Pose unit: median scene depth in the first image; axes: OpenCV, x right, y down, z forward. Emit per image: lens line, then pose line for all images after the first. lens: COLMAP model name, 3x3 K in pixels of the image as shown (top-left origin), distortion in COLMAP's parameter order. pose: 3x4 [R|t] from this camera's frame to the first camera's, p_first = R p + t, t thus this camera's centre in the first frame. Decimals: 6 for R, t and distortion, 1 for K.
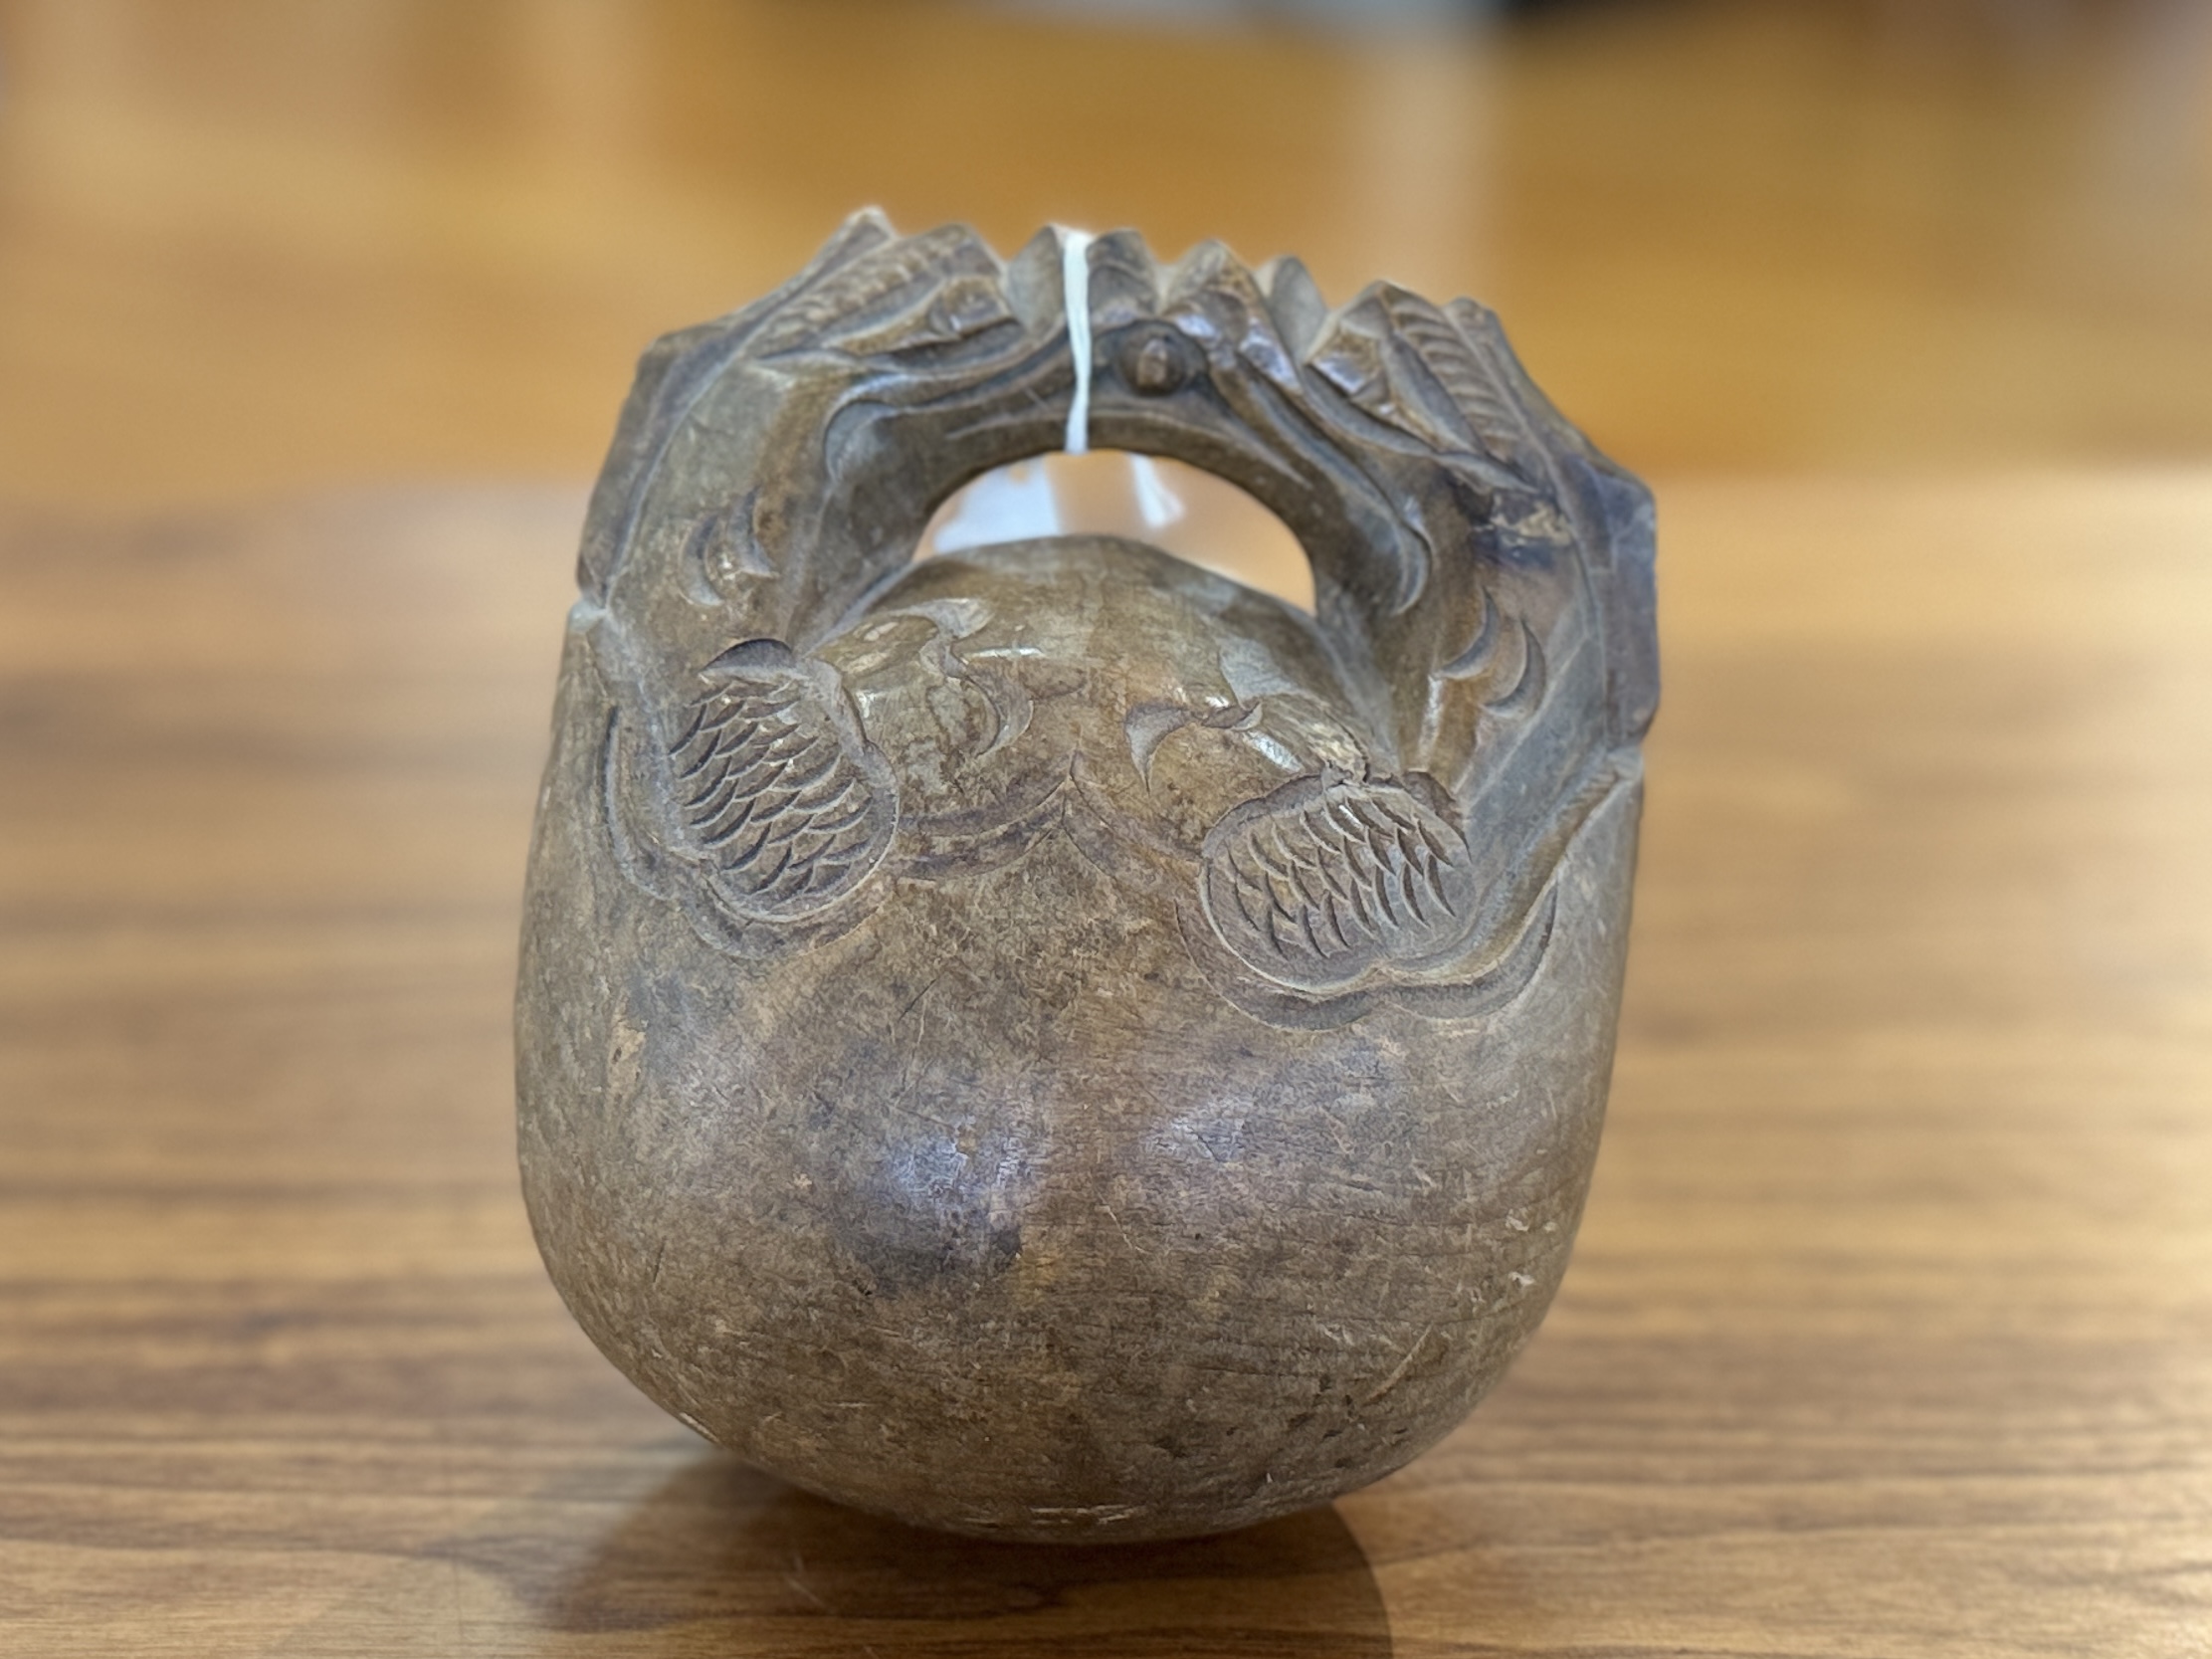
lens RADIAL K [[1929.1, 0, 1096.1], [0, 1929.1, 844.2], [0, 0, 1]] dist [0.006298, -0.010166]
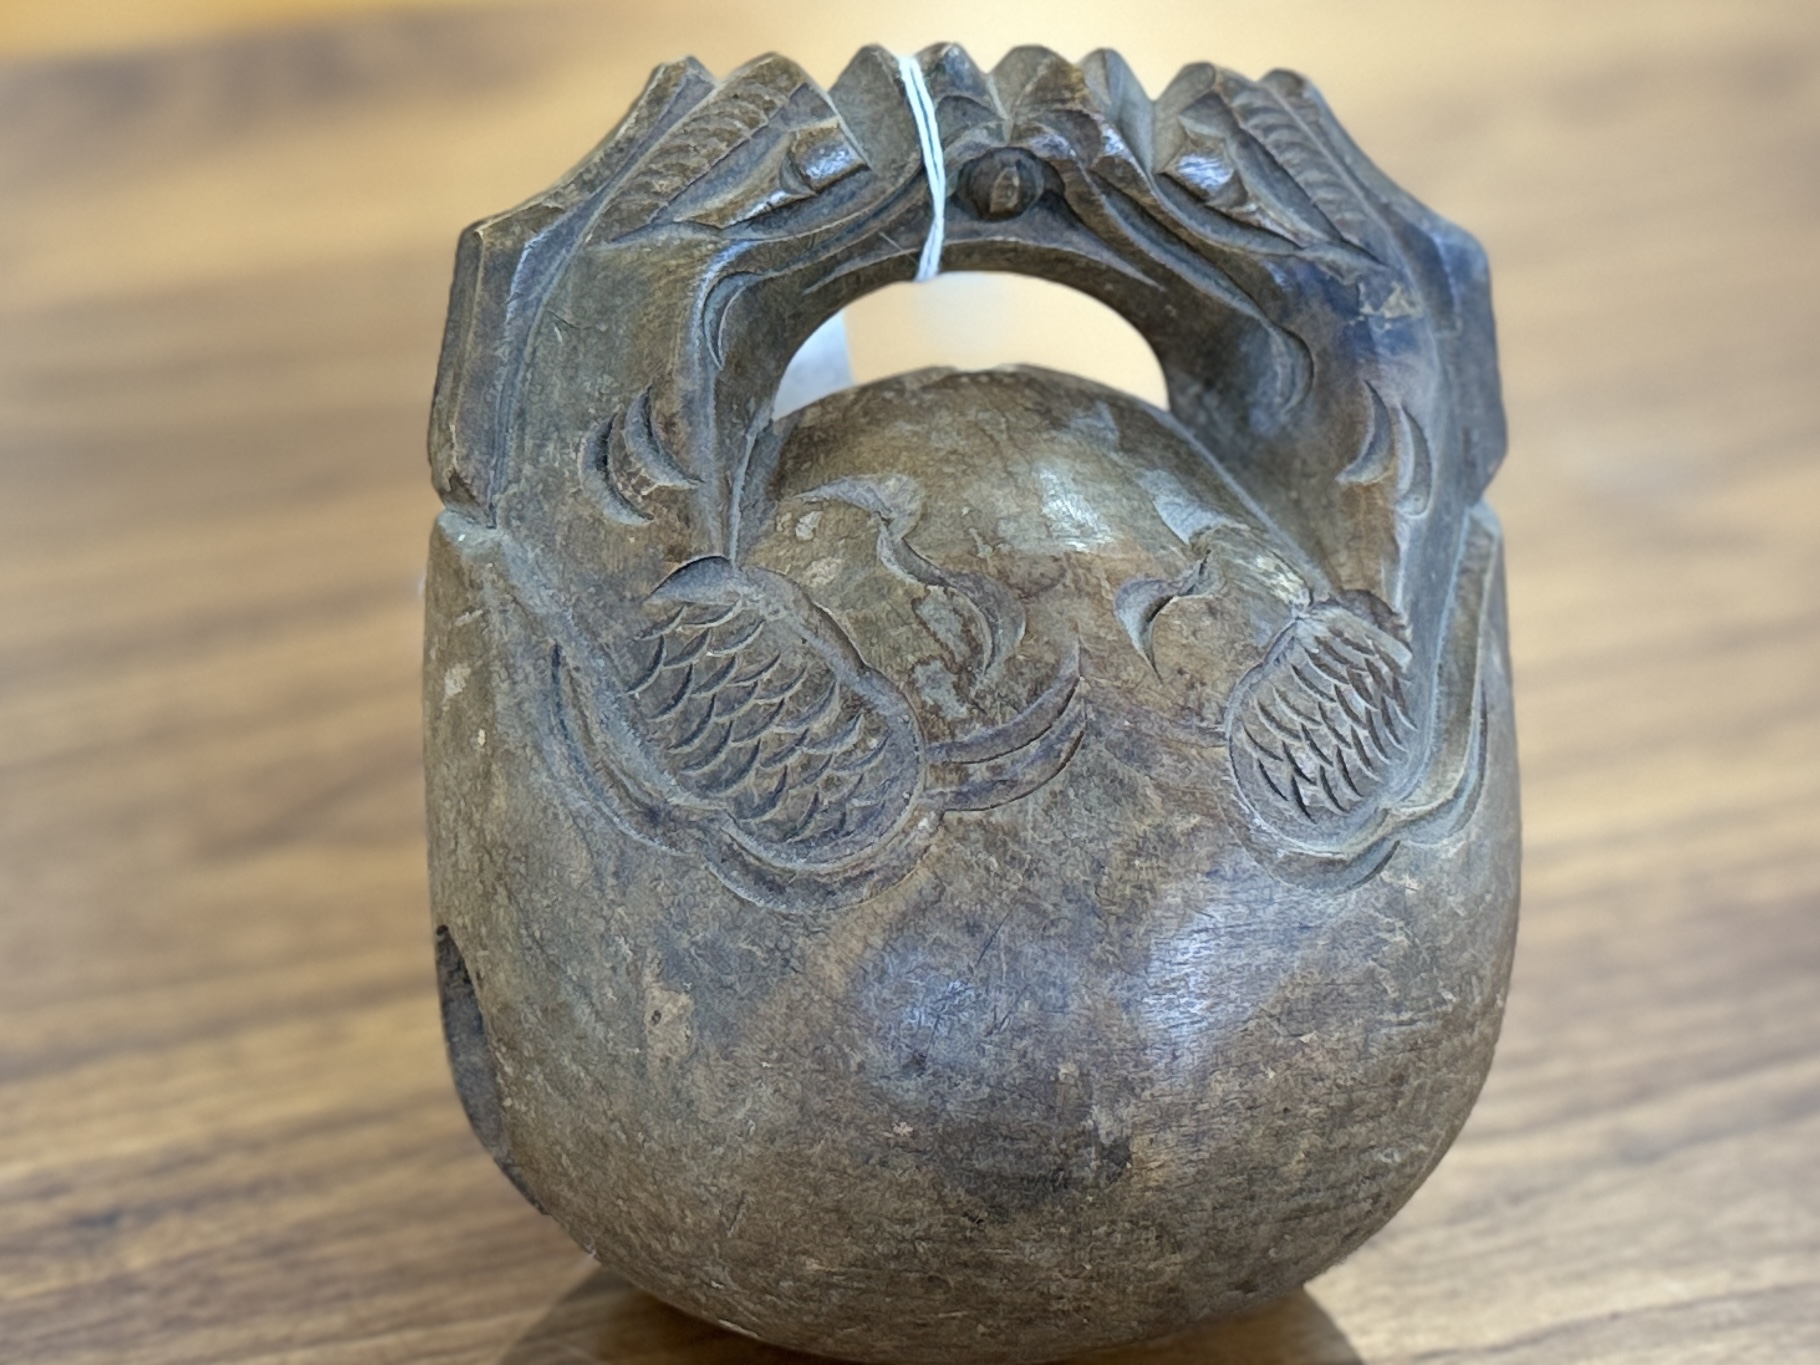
lens RADIAL K [[1923.4, 0, 915.9], [0, 1923.4, 671.5], [0, 0, 1]] dist [0.015343, 0.000000]
pose [[0.980617, -0.152761, 0.122693, -0.206600], [0.138761, 0.983561, 0.115560, -0.155336], [-0.138329, -0.096295, 0.985694, 0.029765]]
